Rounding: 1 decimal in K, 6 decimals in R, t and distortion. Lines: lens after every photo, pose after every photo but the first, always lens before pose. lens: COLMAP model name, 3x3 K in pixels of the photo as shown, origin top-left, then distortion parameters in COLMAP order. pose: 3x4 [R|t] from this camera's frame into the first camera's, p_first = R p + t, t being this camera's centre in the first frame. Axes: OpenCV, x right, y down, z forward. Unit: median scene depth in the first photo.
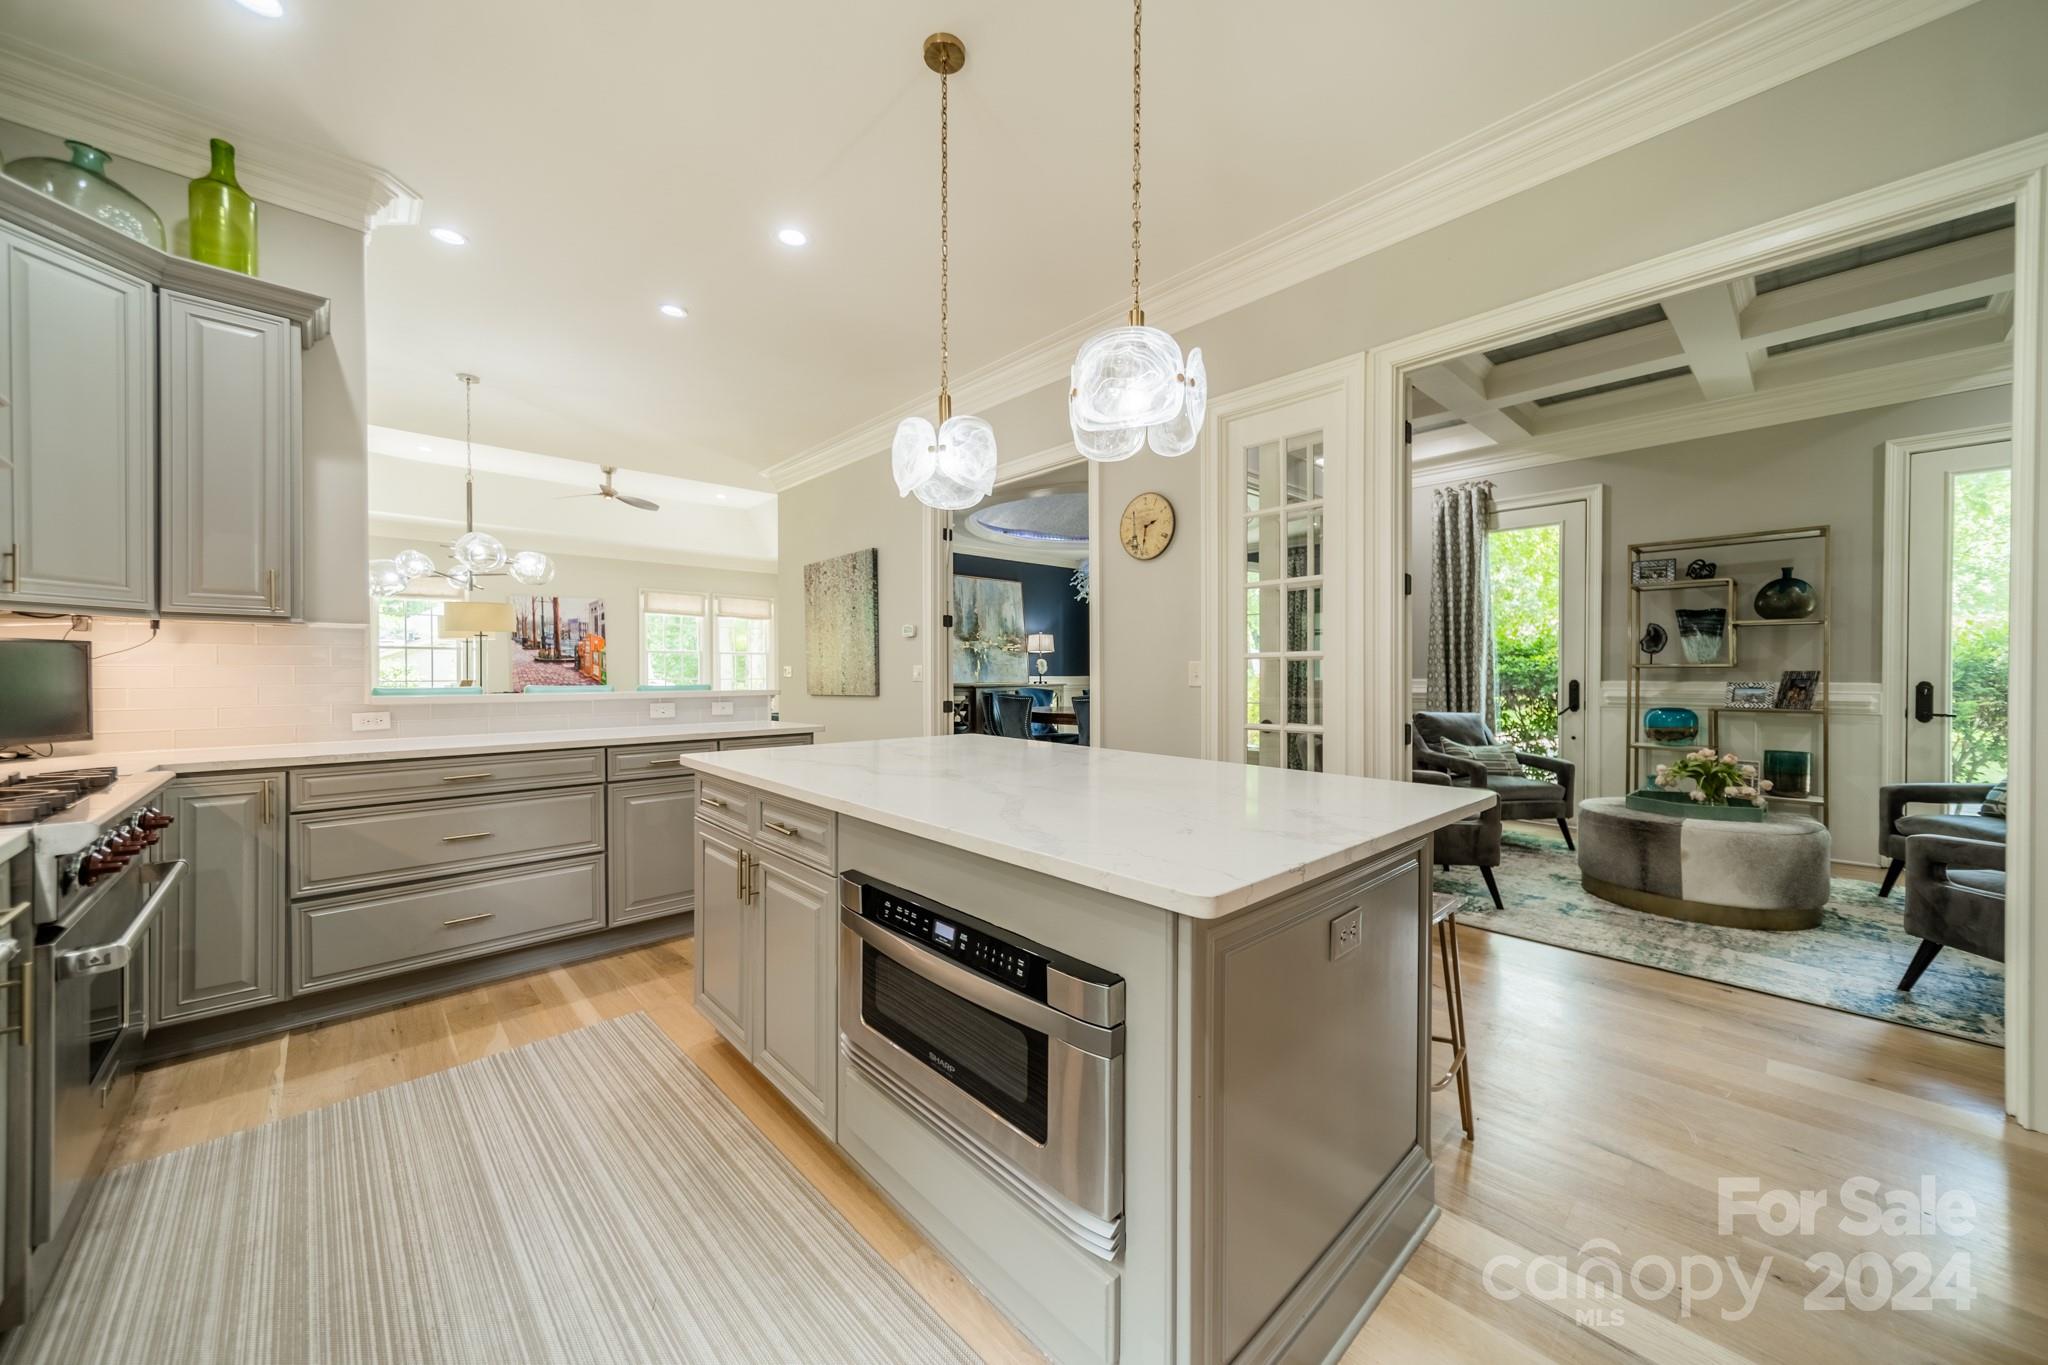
lens RADIAL K [[736.1, 0, 1028.1], [0, 736.1, 679.7], [0, 0, 1]] dist [0.006926, 0.000011]
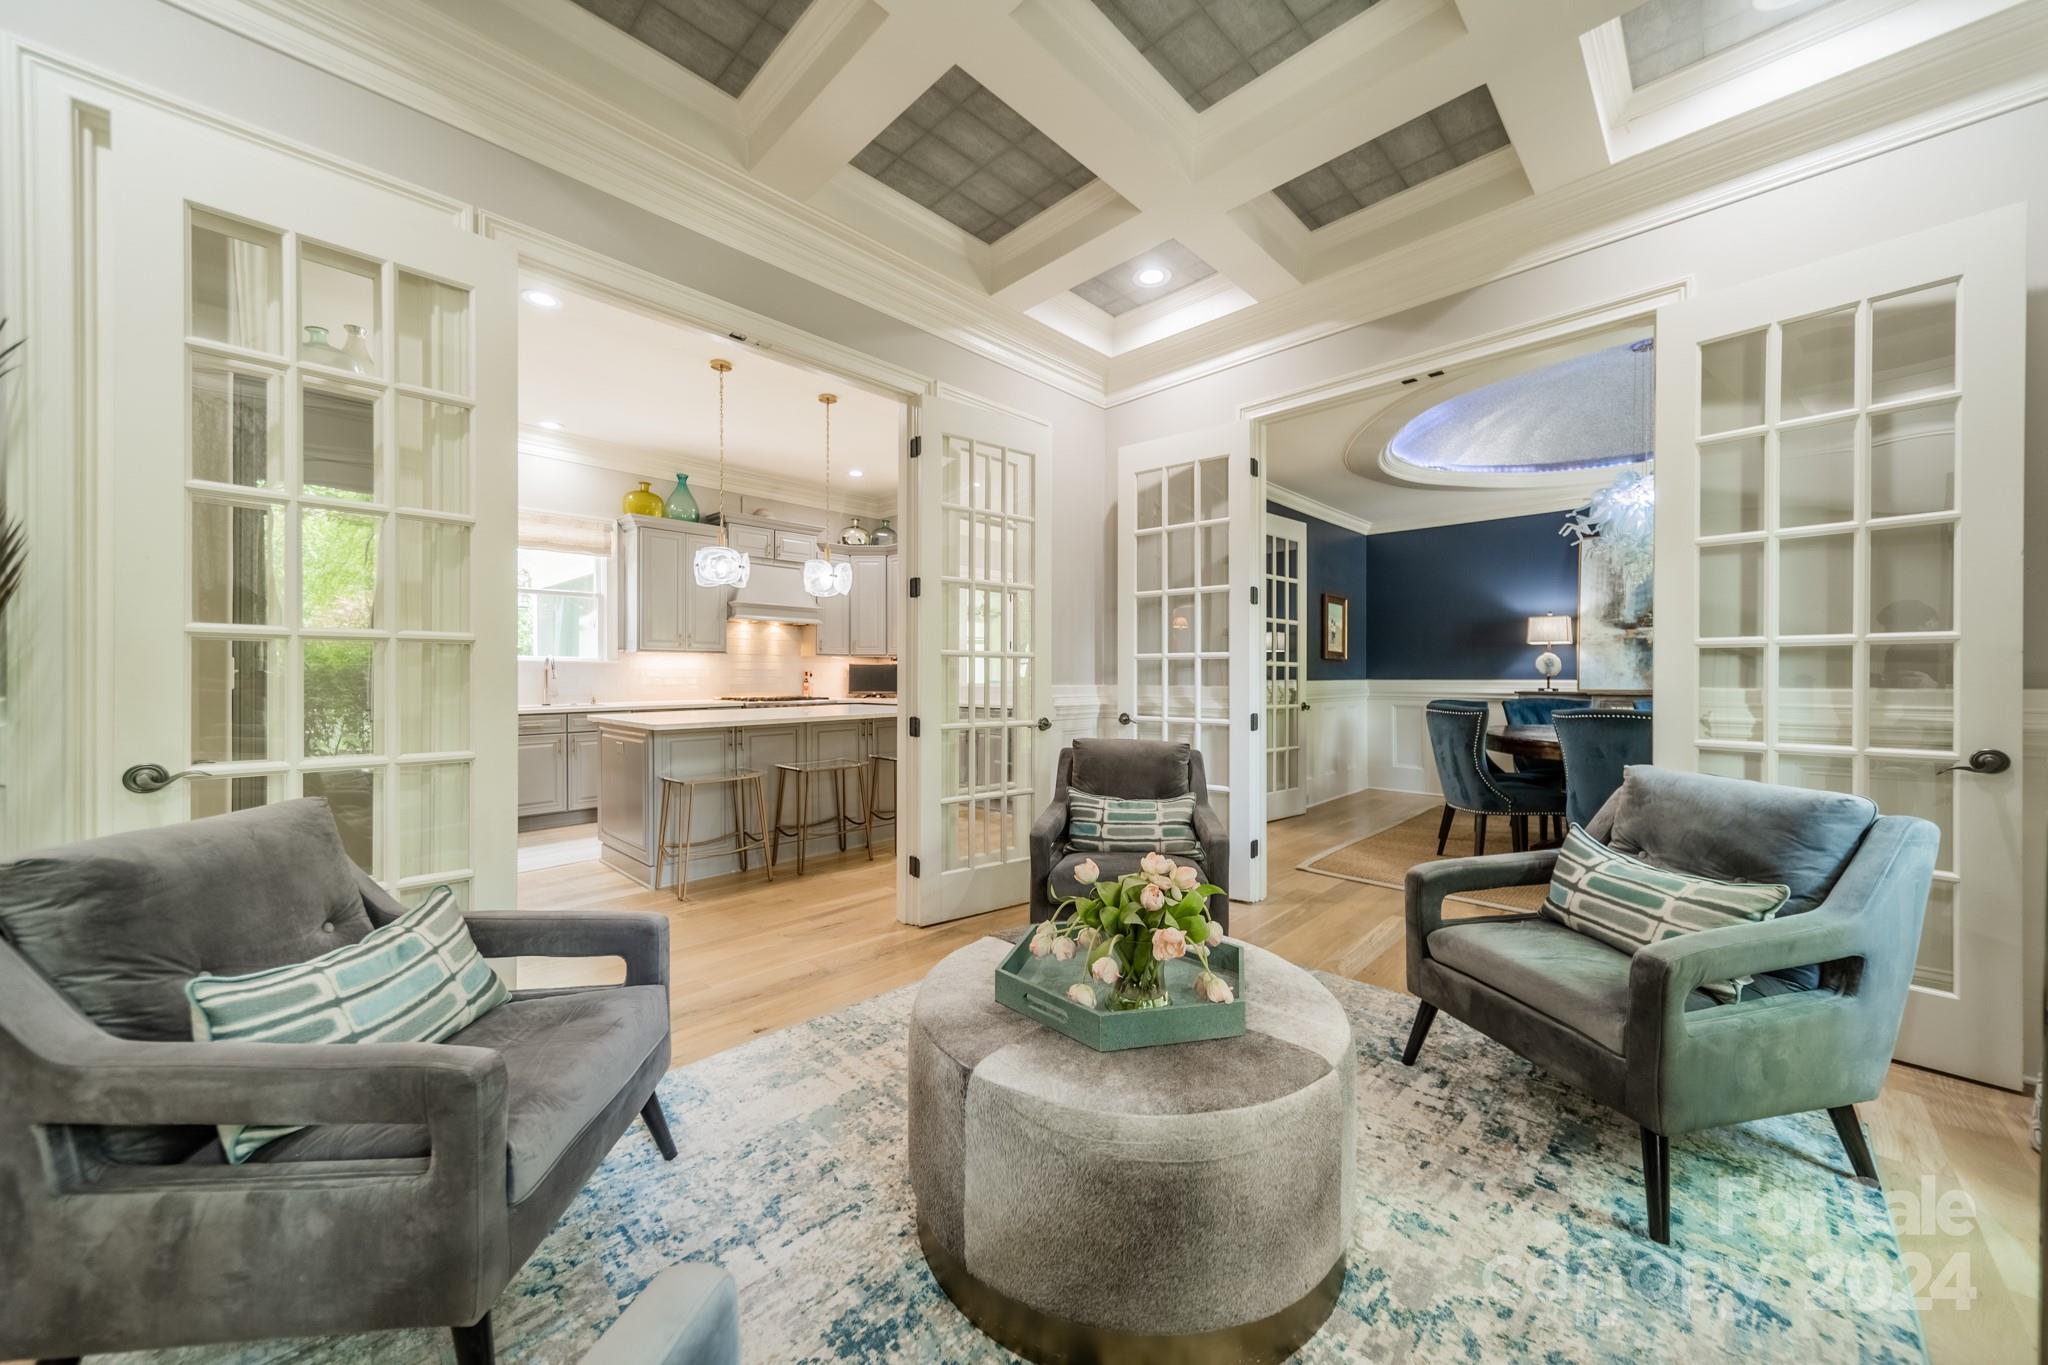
lens RADIAL K [[736.1, 0, 1025.4], [0, 736.1, 676.0], [0, 0, 1]] dist [0.006926, 0.000011]
pose [[0.040408, -0.001522, -0.999182, 2.227512], [-0.010880, 0.999939, -0.001963, -0.000858], [0.999124, 0.010950, 0.040389, 1.554347]]
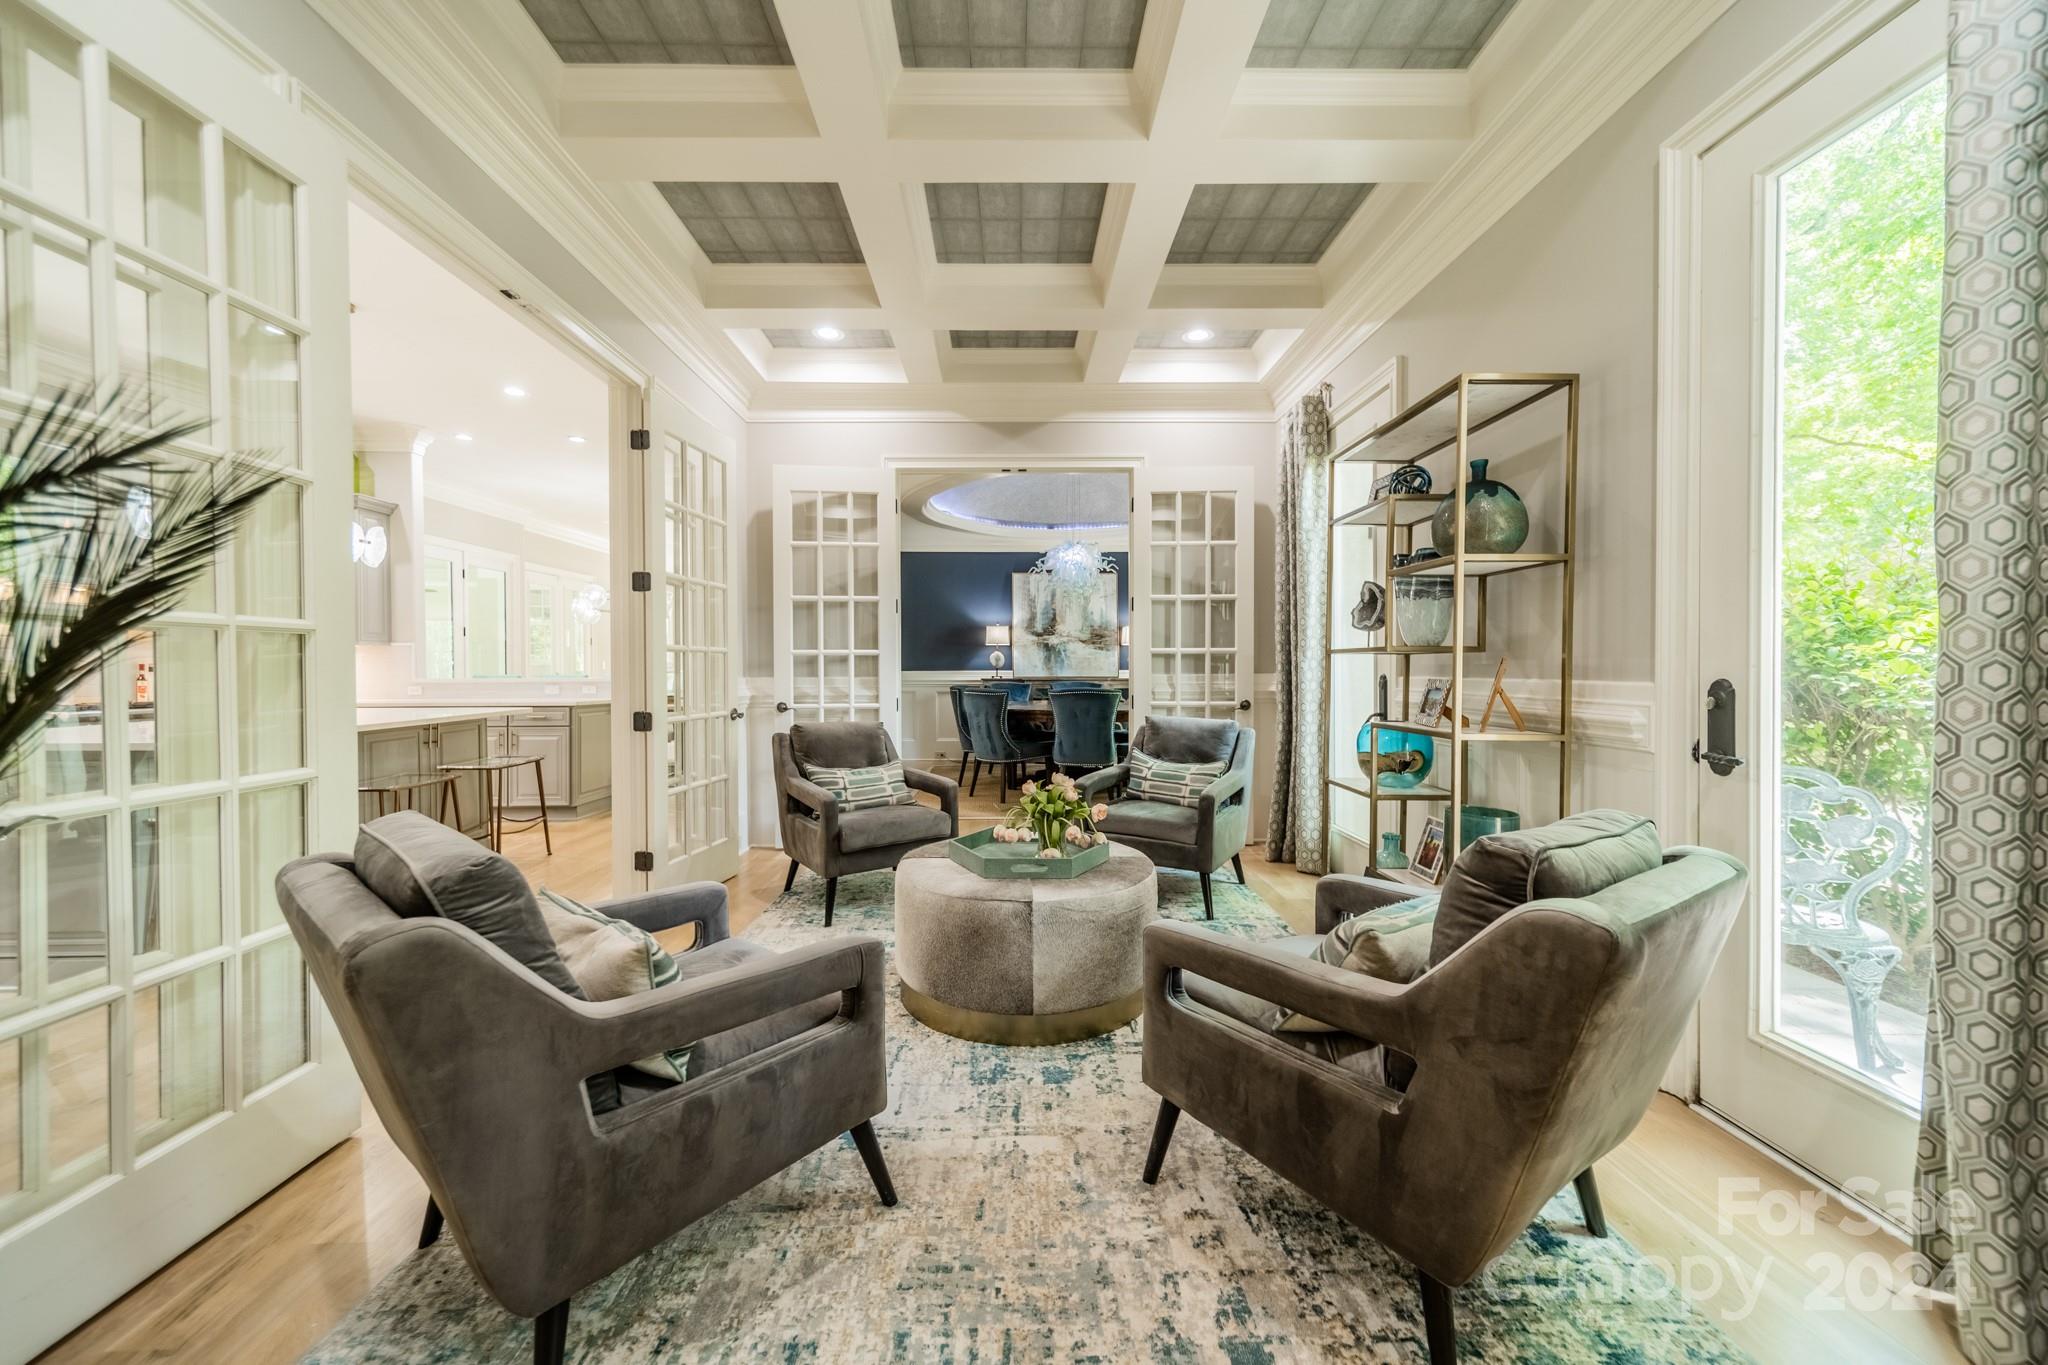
lens RADIAL K [[736.1, 0, 1030.6], [0, 736.1, 677.9], [0, 0, 1]] dist [0.006926, 0.000011]
pose [[0.743600, 0.006767, -0.668590, 2.305130], [-0.003357, 0.999974, 0.006387, 0.001333], [0.668616, -0.002505, 0.743604, 0.820215]]
